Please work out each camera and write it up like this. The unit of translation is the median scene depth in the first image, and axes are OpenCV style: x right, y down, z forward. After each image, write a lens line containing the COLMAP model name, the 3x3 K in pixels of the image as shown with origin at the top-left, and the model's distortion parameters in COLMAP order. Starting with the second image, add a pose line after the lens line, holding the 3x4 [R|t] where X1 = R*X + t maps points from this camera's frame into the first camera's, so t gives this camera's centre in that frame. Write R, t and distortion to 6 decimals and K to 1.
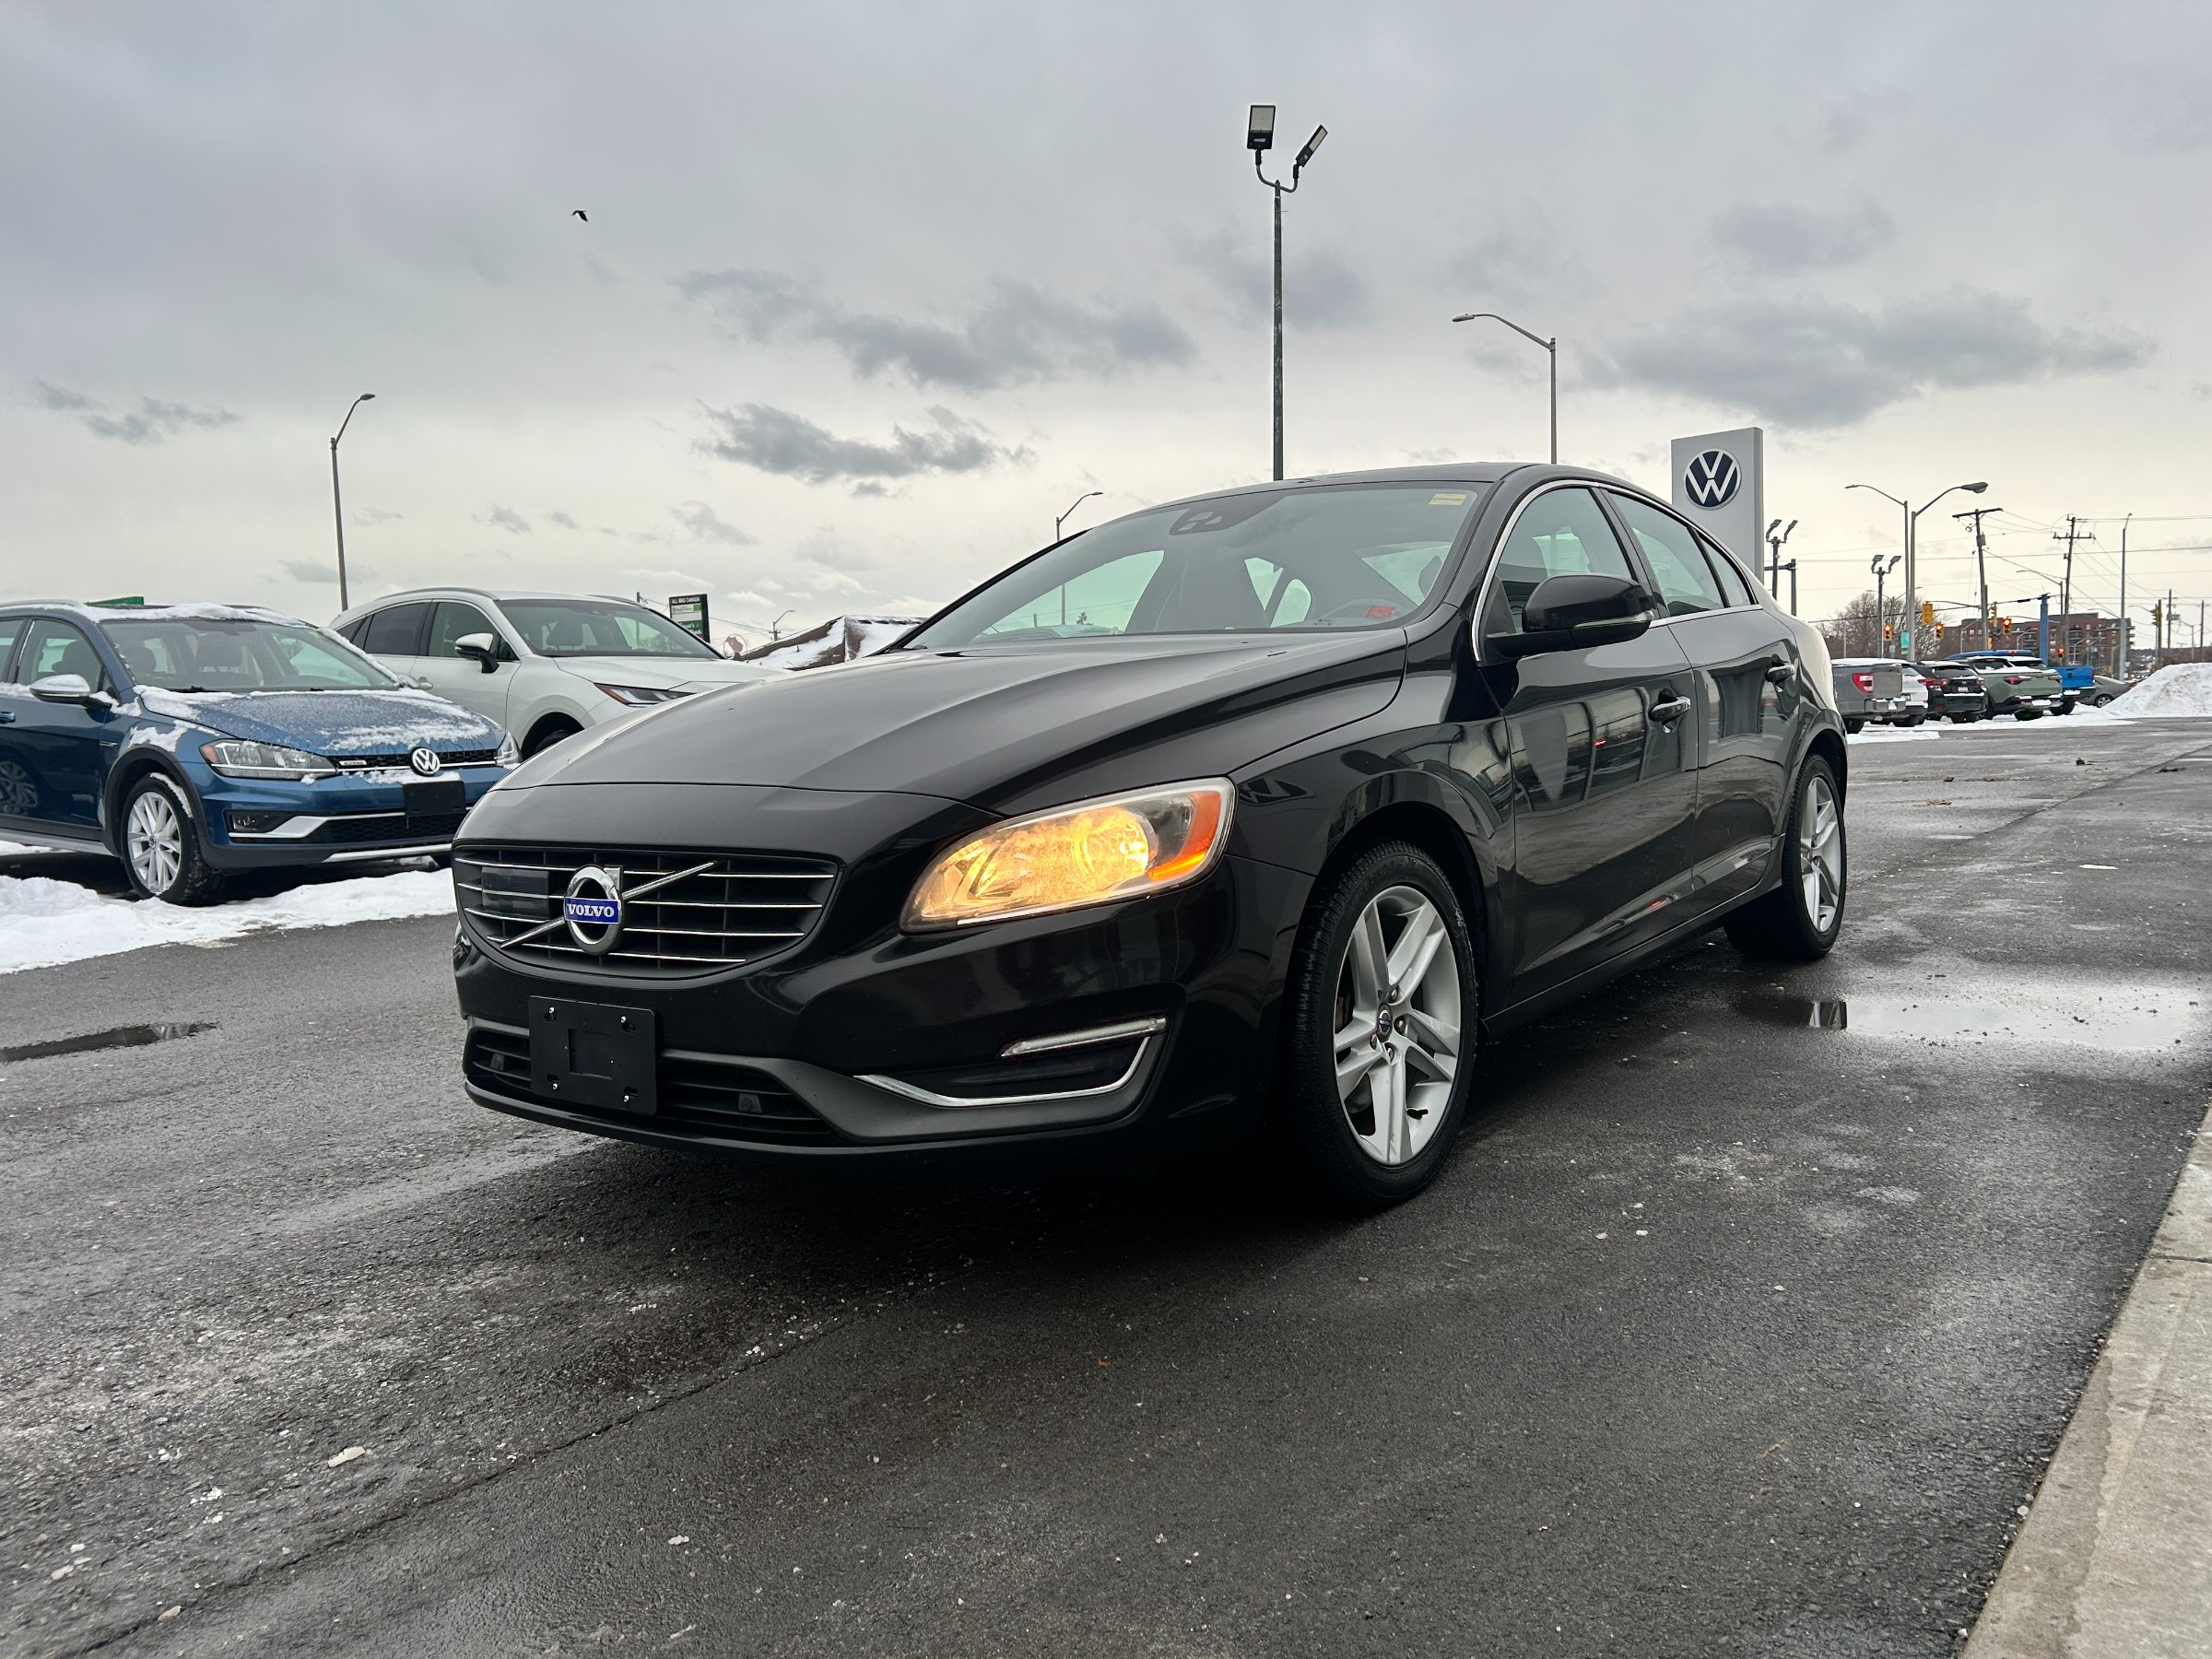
lens RADIAL K [[1710.4, 0, 1099.5], [0, 1710.4, 822.6], [0, 0, 1]] dist [0.040569, -0.035480]
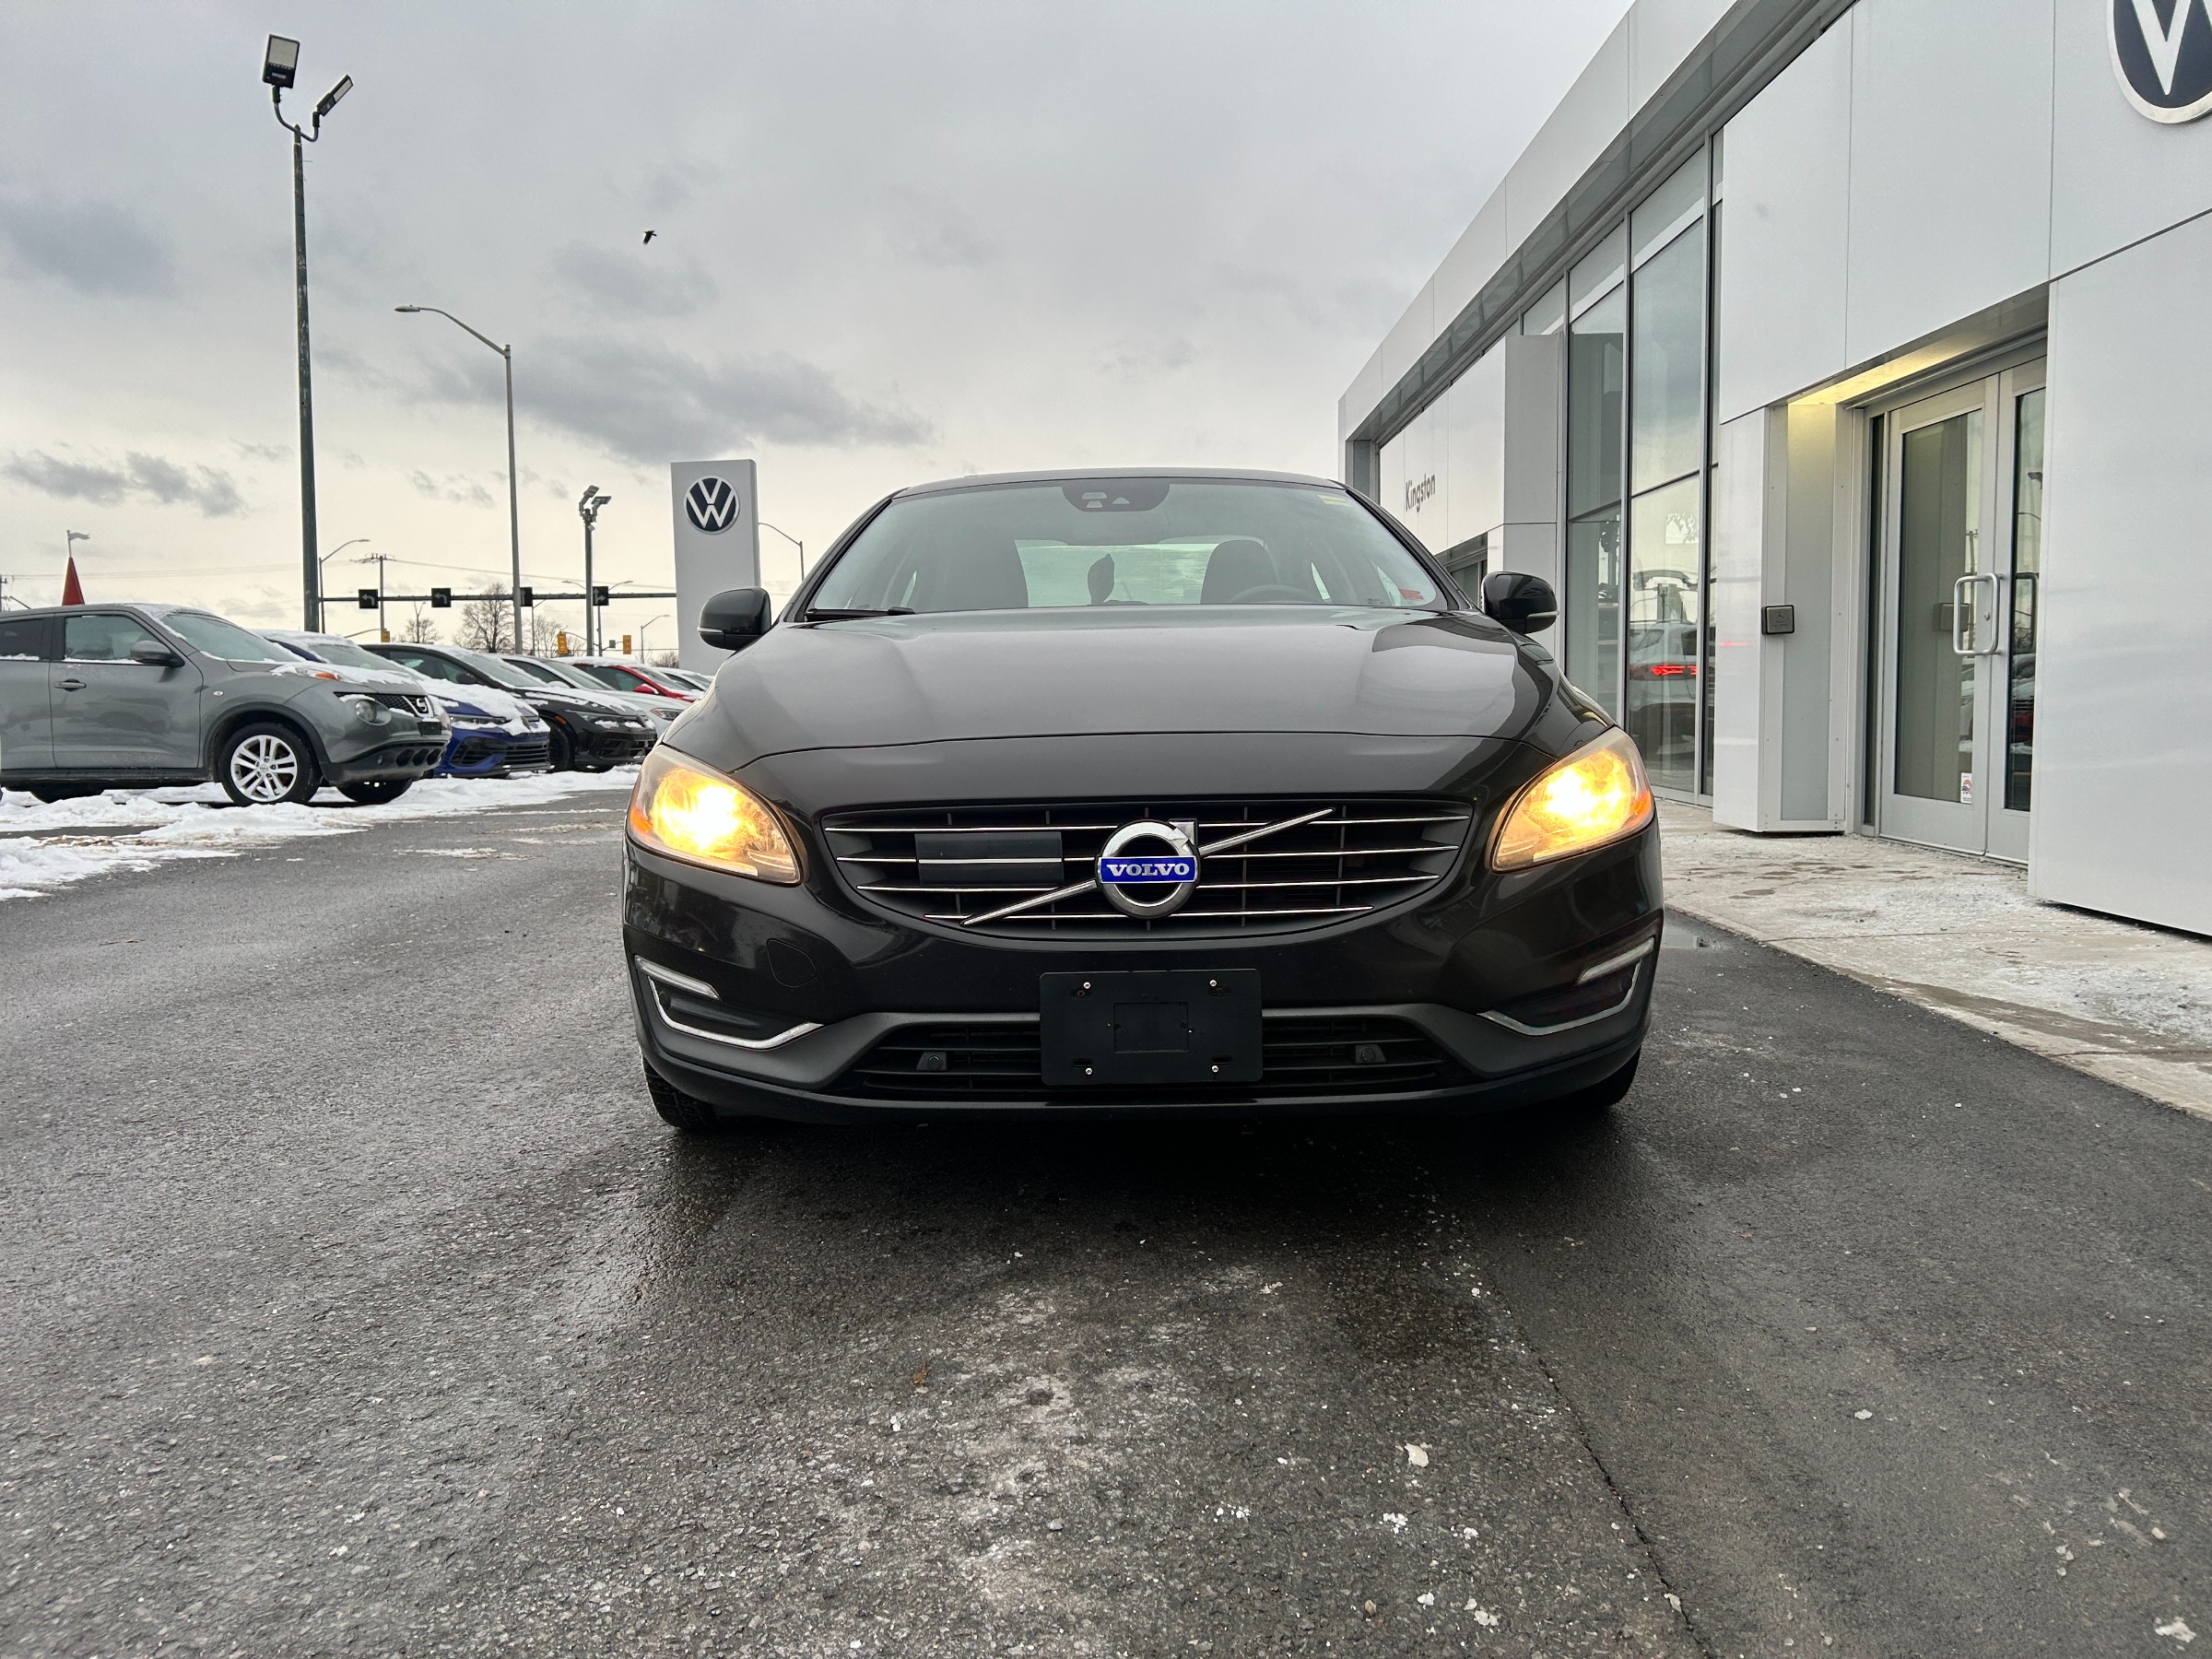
lens RADIAL K [[1710.4, 0, 1099.5], [0, 1710.4, 822.6], [0, 0, 1]] dist [0.040569, -0.035480]
pose [[0.792820, -0.024269, 0.608972, -0.849136], [0.032172, 0.999480, -0.002053, 0.026872], [-0.608606, 0.021220, 0.793189, 0.295206]]
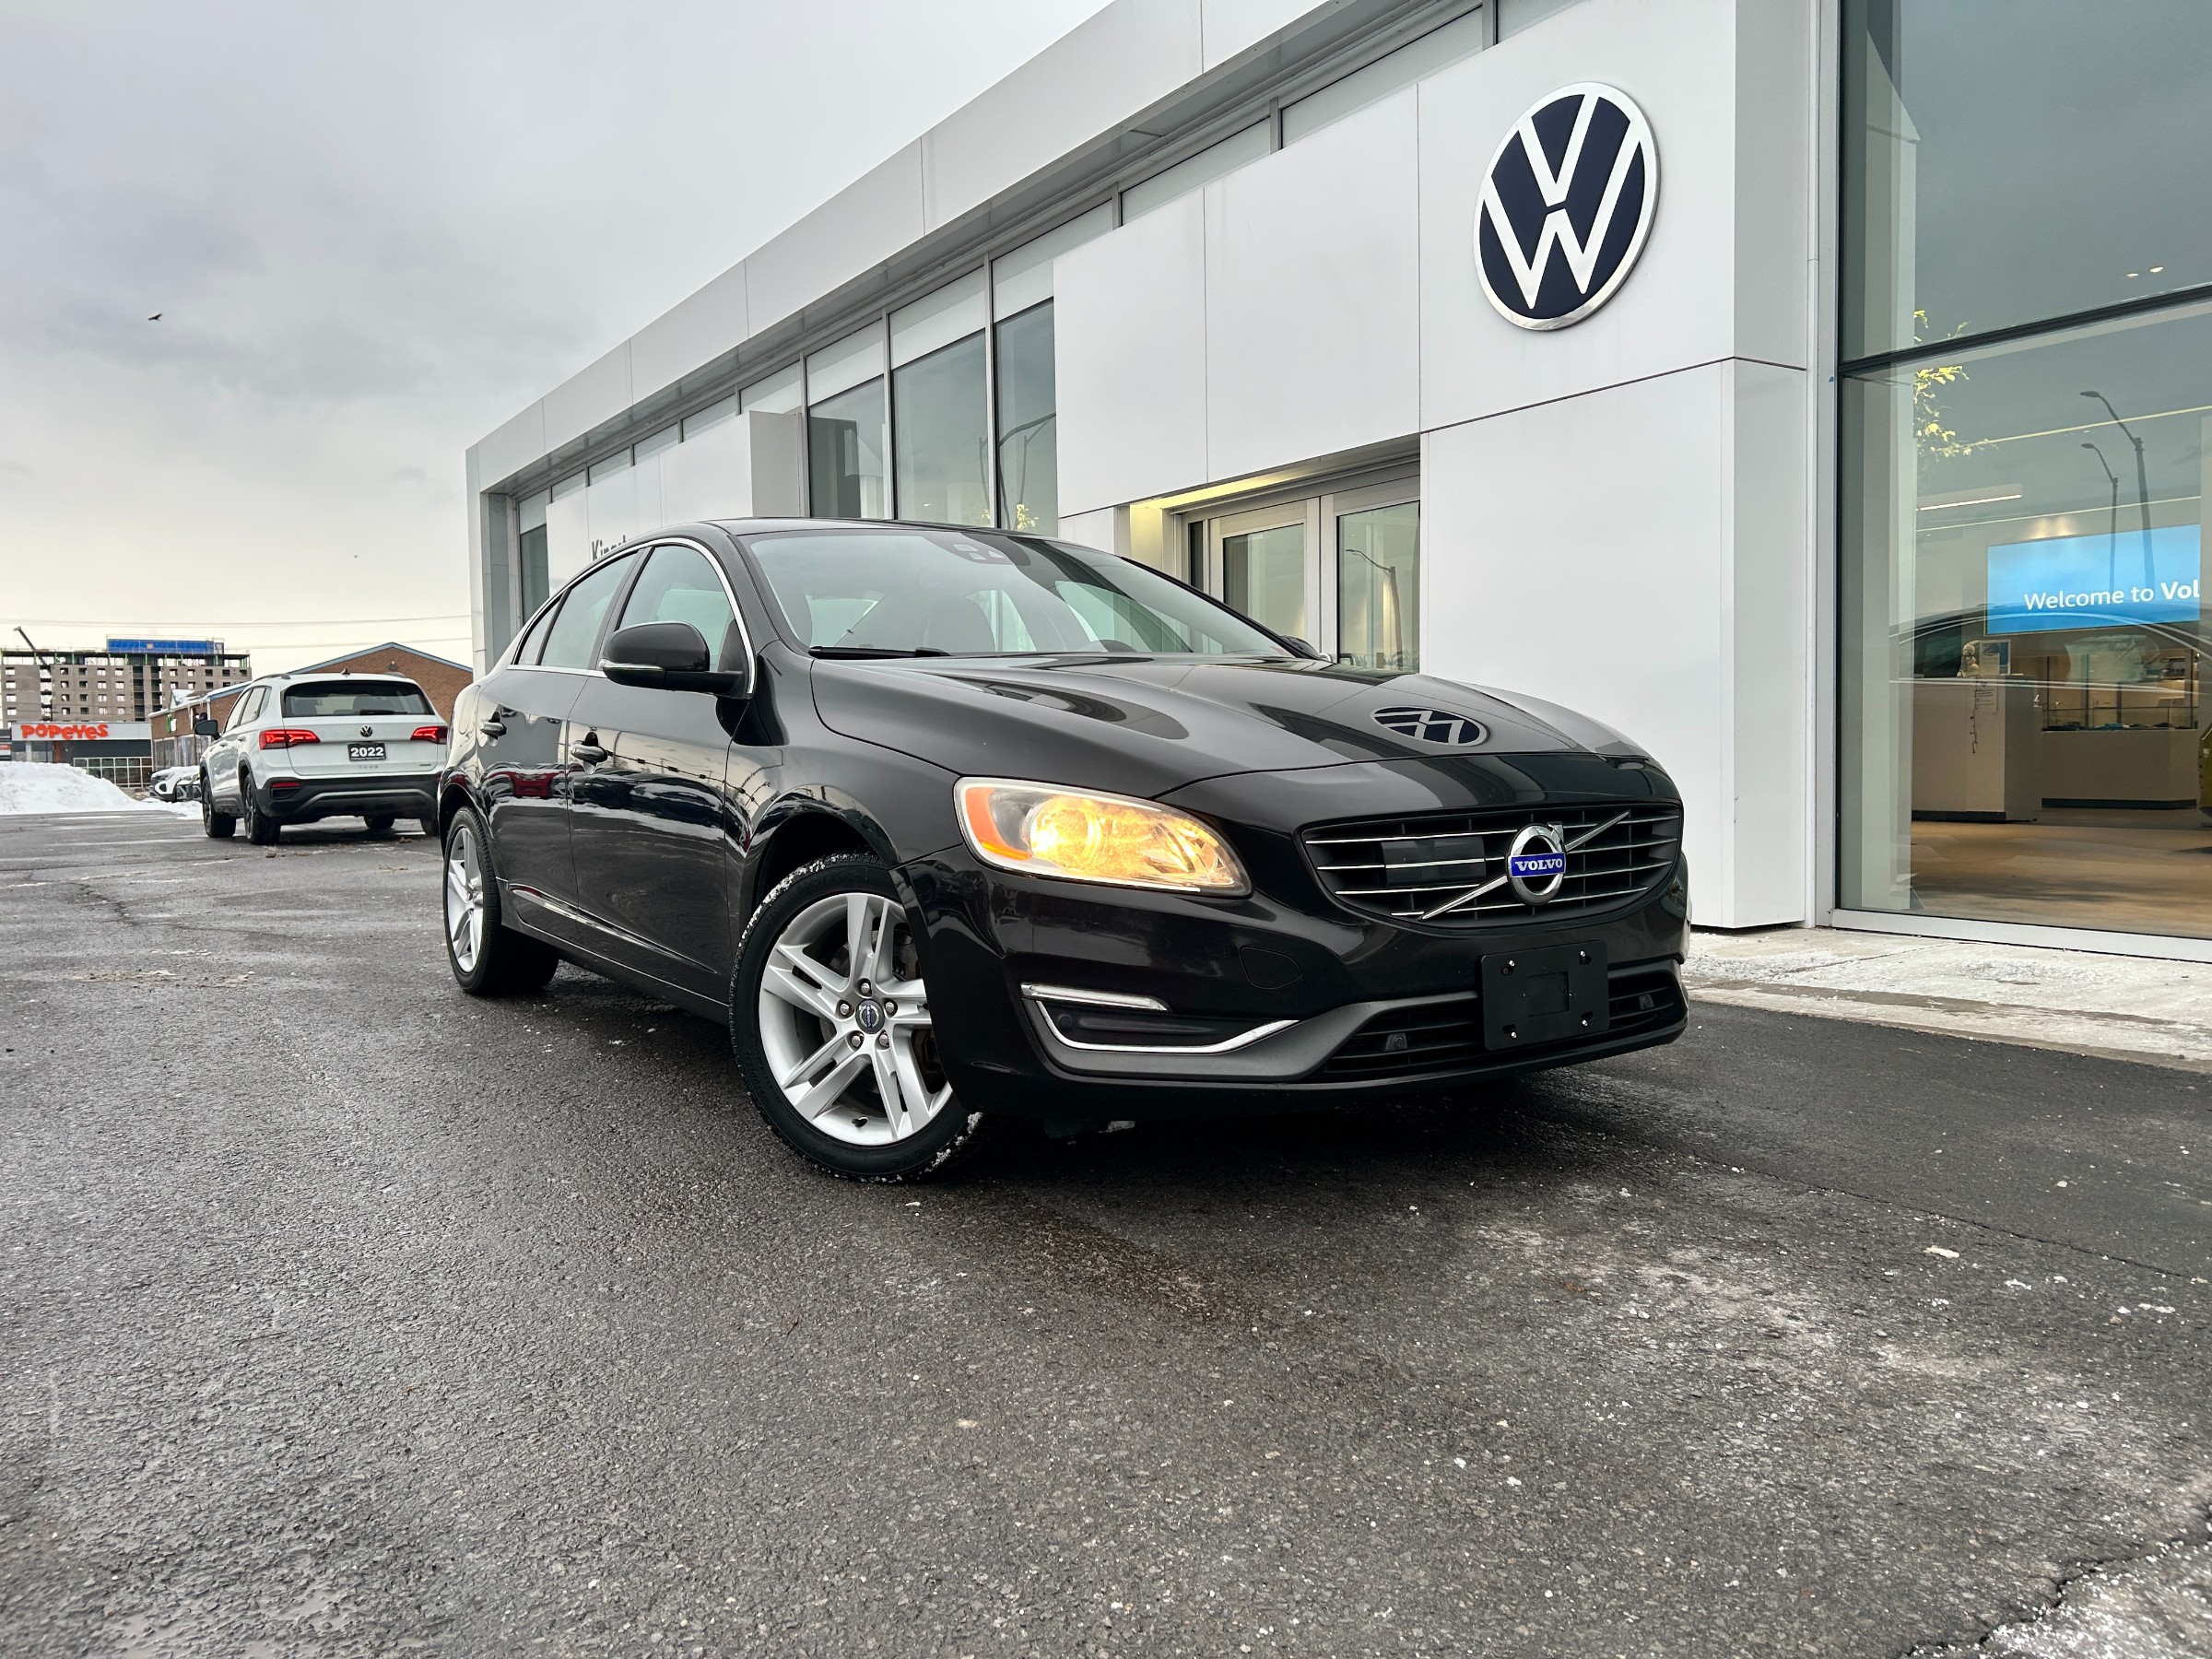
lens RADIAL K [[1686.8, 0, 1151.8], [0, 1686.8, 874.3], [0, 0, 1]] dist [0.016558, -0.009478]
pose [[0.296329, -0.042827, 0.954125, -1.371061], [0.076019, 0.996882, 0.021137, 0.015409], [-0.952056, 0.066268, 0.298661, 0.894639]]
